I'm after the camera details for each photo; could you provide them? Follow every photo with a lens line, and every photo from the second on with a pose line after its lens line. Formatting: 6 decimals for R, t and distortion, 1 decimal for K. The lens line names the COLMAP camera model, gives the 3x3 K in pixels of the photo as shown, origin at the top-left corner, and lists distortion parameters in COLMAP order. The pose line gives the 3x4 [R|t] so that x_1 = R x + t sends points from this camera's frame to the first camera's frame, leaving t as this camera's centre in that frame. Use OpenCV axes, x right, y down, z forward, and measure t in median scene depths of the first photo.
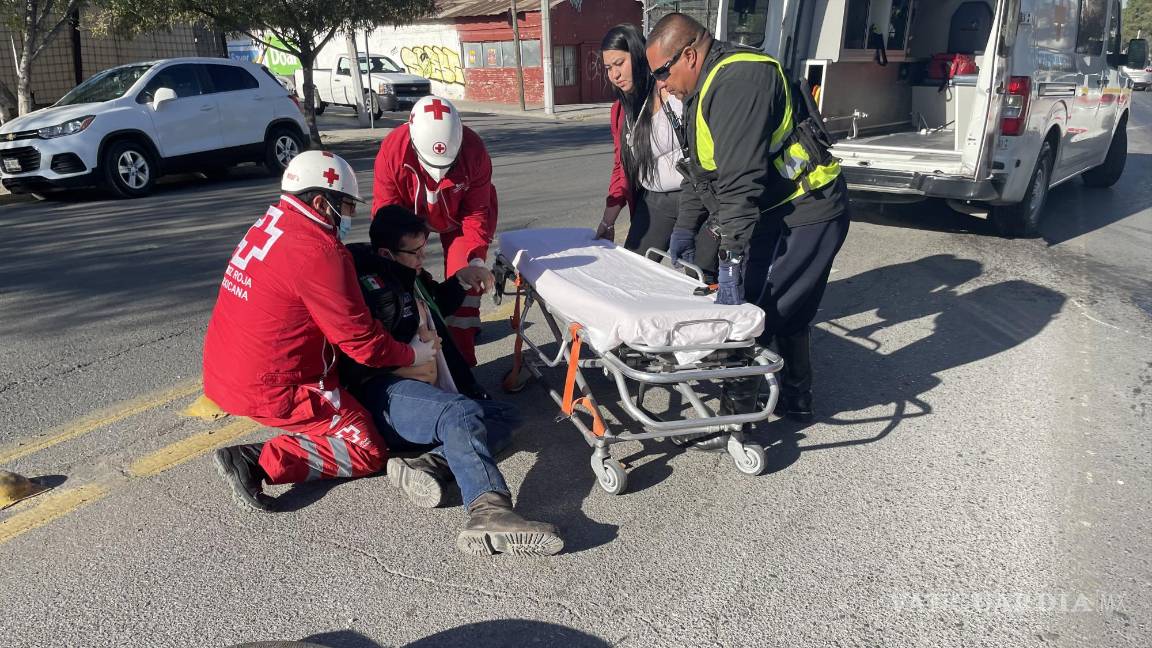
lens RADIAL K [[828.9, 0, 571.7], [0, 828.9, 416.3], [0, 0, 1]] dist [0.082566, -0.113105]
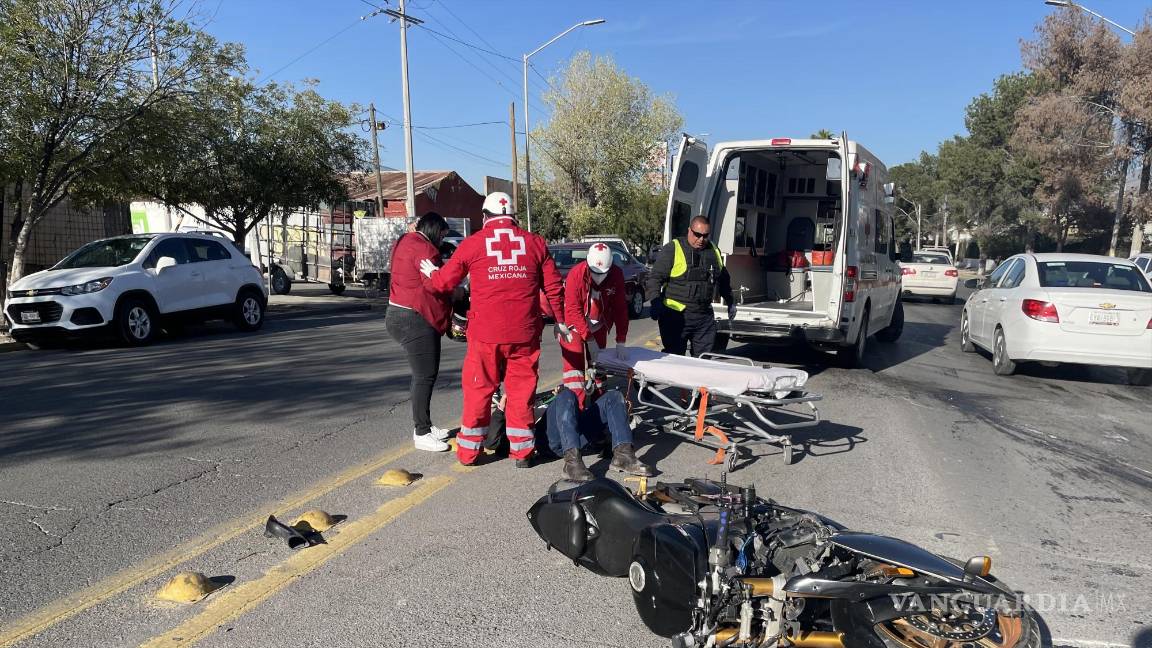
lens RADIAL K [[792.2, 0, 594.7], [0, 792.2, 426.8], [0, 0, 1]] dist [0.070599, -0.091491]
pose [[0.975348, -0.019020, 0.219850, -0.352225], [0.057266, 0.983964, -0.168927, 0.156207], [-0.213112, 0.177352, 0.960796, -0.377773]]
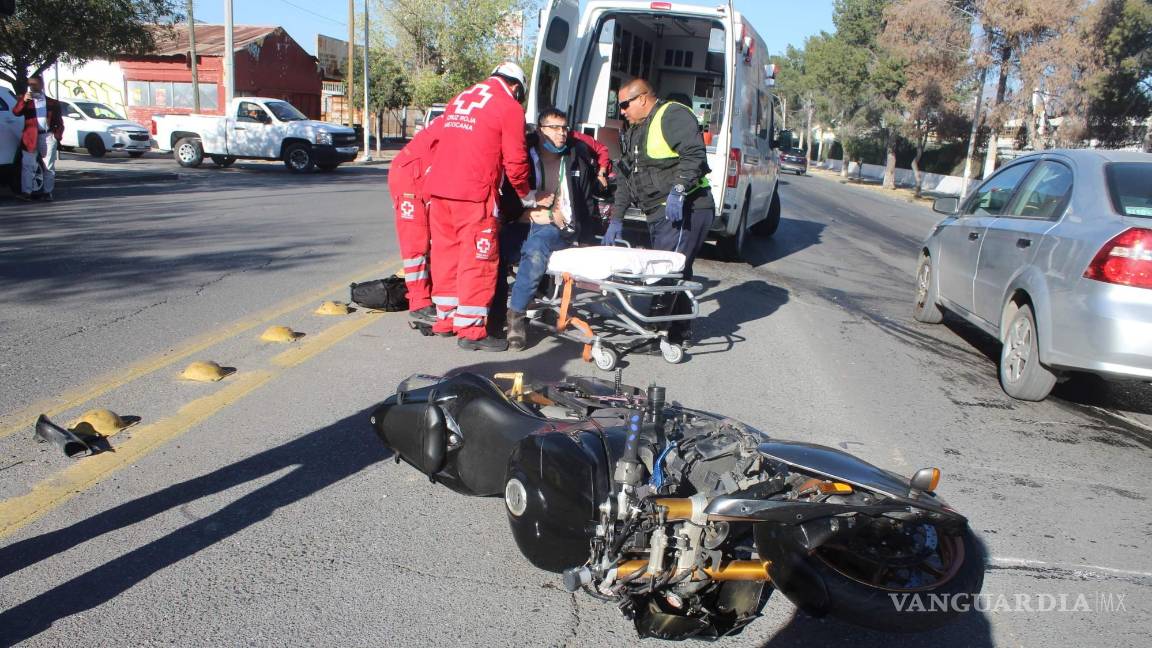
lens RADIAL K [[890.1, 0, 571.3], [0, 890.1, 368.6], [0, 0, 1]] dist [-0.147476, 0.113841]
pose [[0.930581, -0.013997, 0.365818, -0.352335], [0.058846, 0.991994, -0.111739, 0.153444], [-0.361325, 0.125509, 0.923954, -0.304317]]
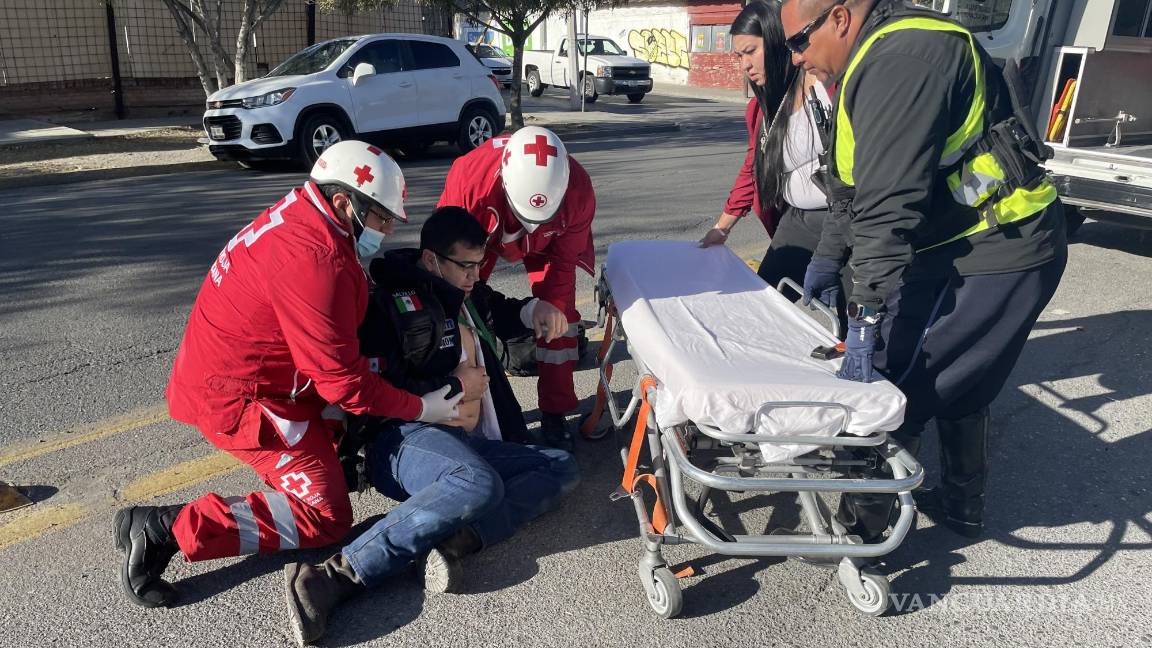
lens RADIAL K [[841.8, 0, 571.8], [0, 841.8, 429.9], [0, 0, 1]] dist [0.059426, -0.085541]
pose [[0.968915, 0.119593, -0.216569, 0.063678], [-0.114234, 0.992759, 0.037145, -0.049572], [0.219443, -0.011251, 0.975560, 0.139293]]
